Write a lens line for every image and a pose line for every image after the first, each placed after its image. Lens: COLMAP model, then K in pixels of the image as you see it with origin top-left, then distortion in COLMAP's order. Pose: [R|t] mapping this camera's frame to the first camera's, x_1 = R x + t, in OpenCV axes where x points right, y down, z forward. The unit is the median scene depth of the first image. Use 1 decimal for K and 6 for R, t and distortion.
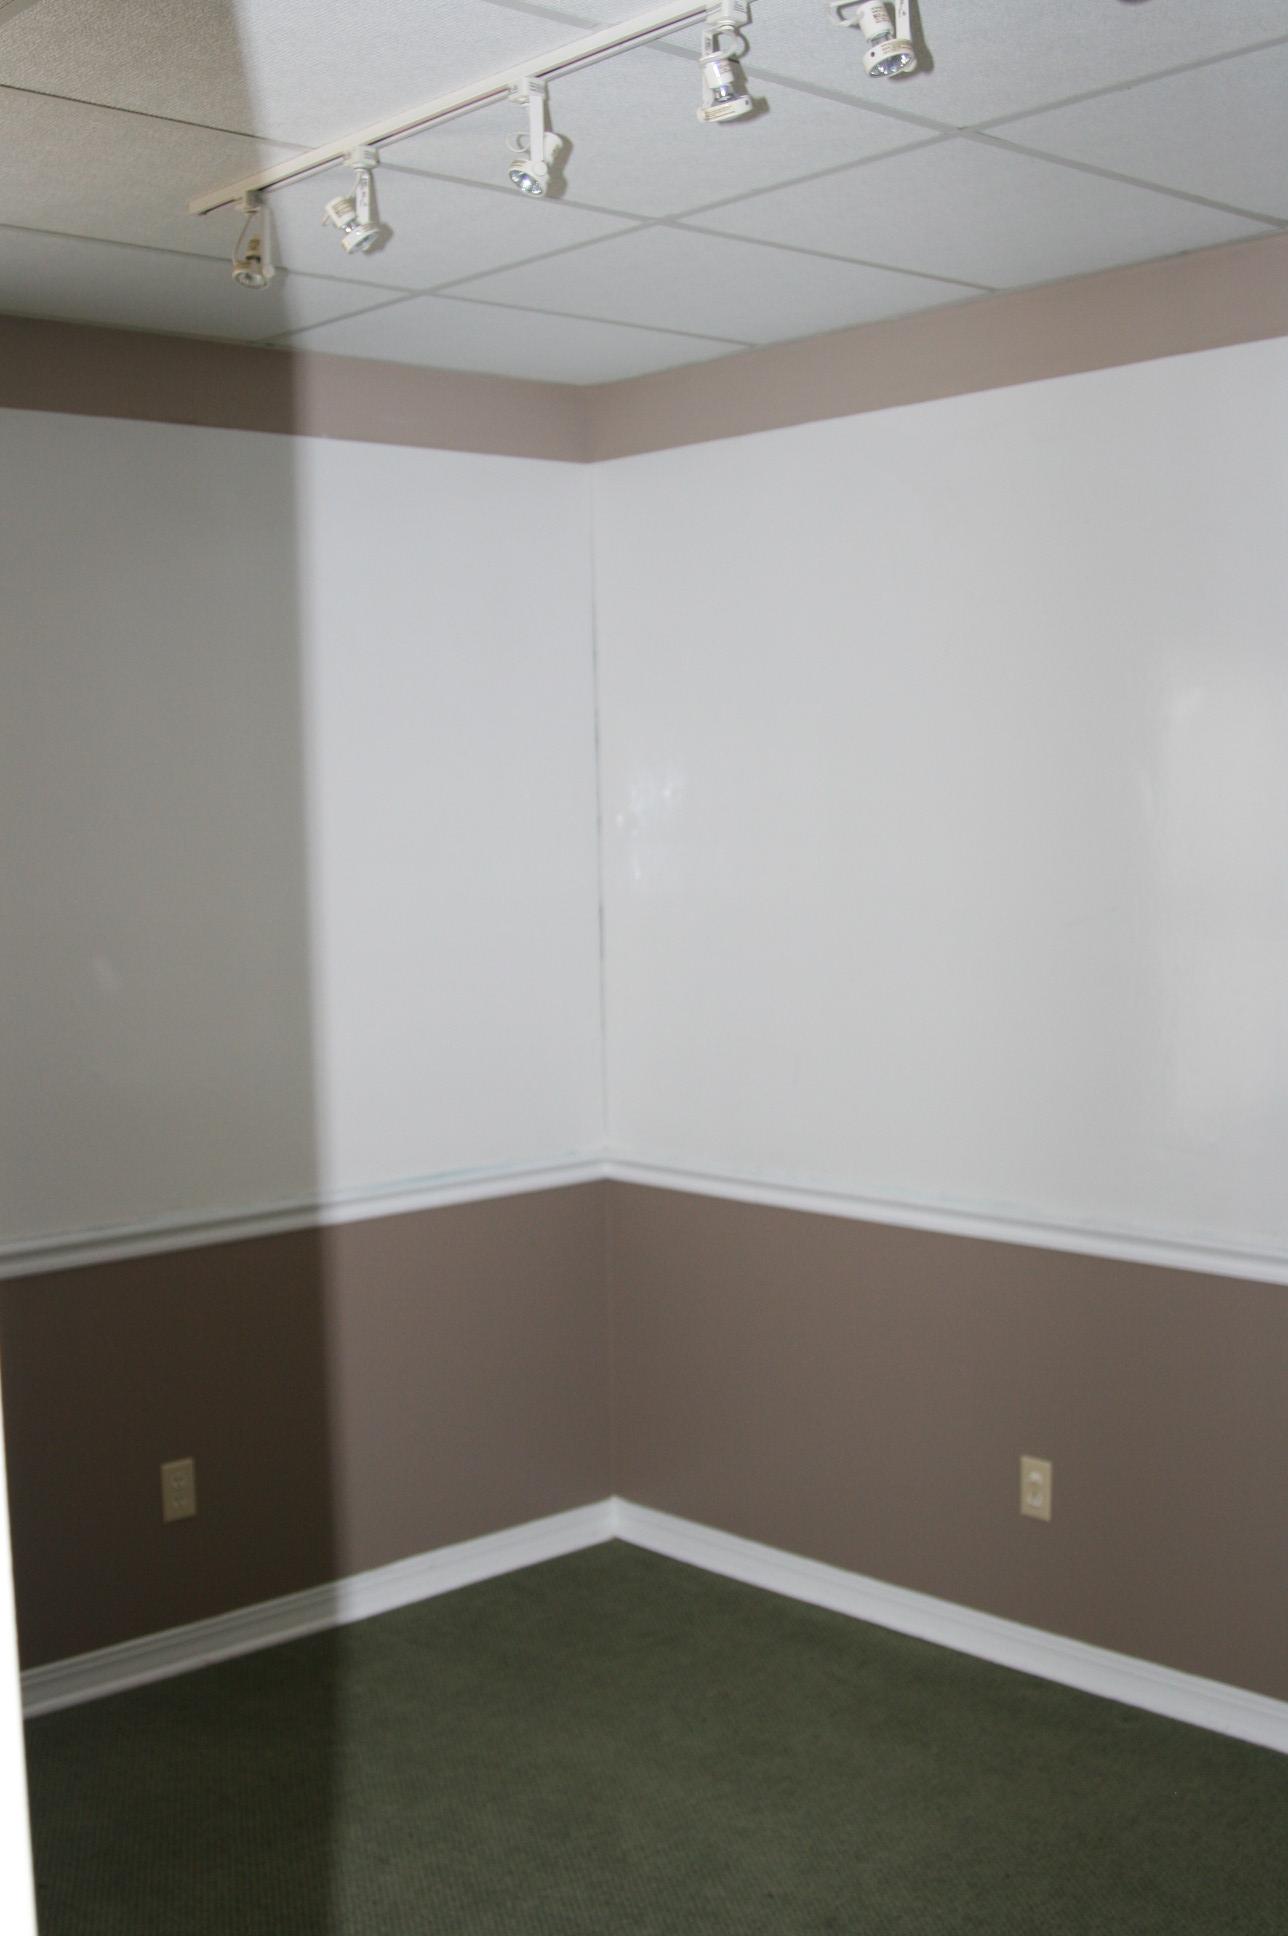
lens RADIAL K [[2259.6, 0, 645.2], [0, 2259.6, 996.9], [0, 0, 1]] dist [-0.151938, 0.138292]
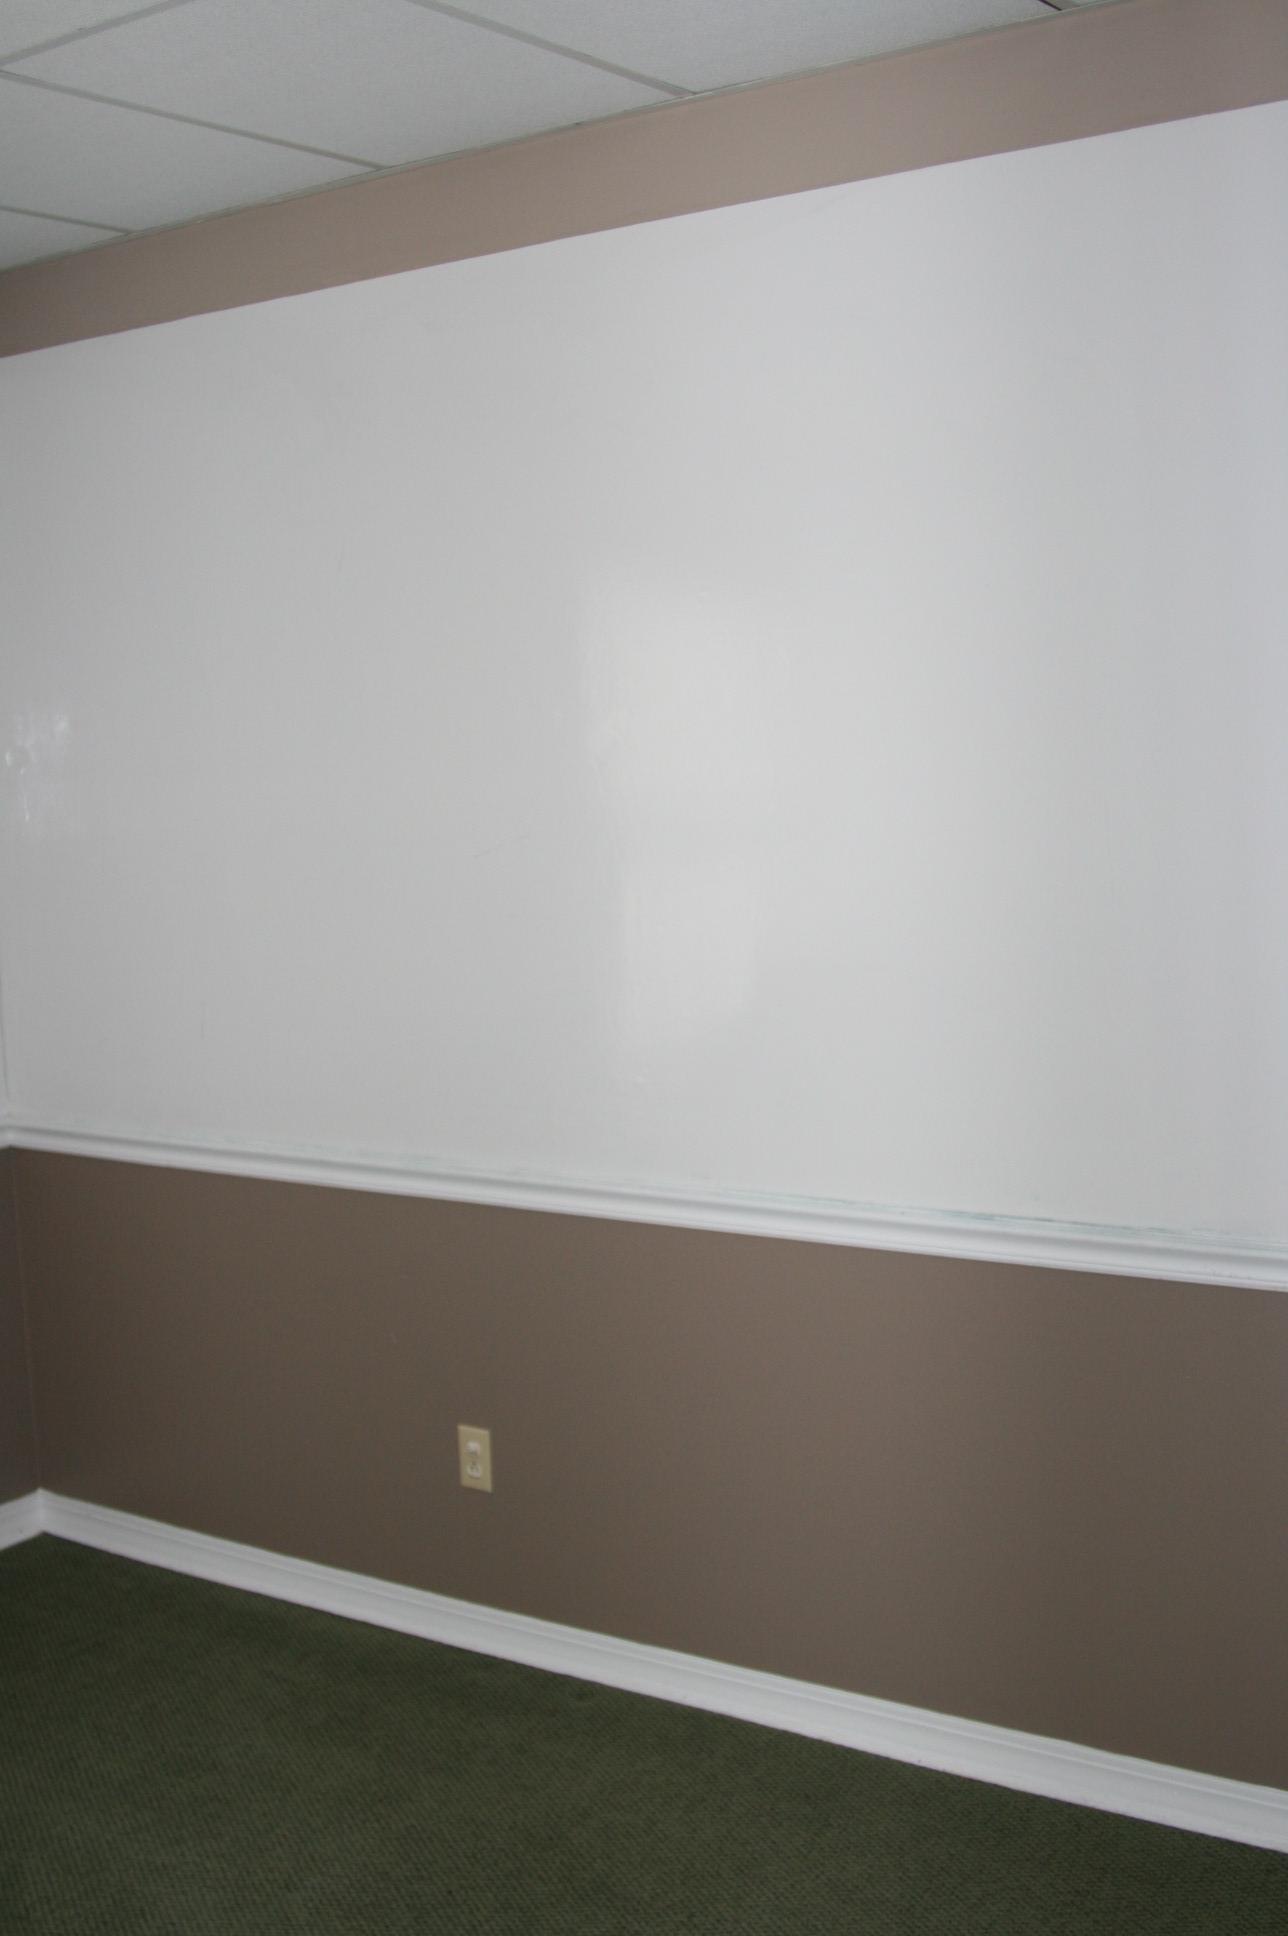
lens RADIAL K [[2205.0, 0, 643.2], [0, 2205.0, 992.0], [0, 0, 1]] dist [-0.147569, 0.120099]
pose [[0.974810, -0.042426, 0.218963, 0.059077], [0.036321, 0.998833, 0.031836, -0.002439], [-0.220058, -0.023081, 0.975214, 0.108572]]
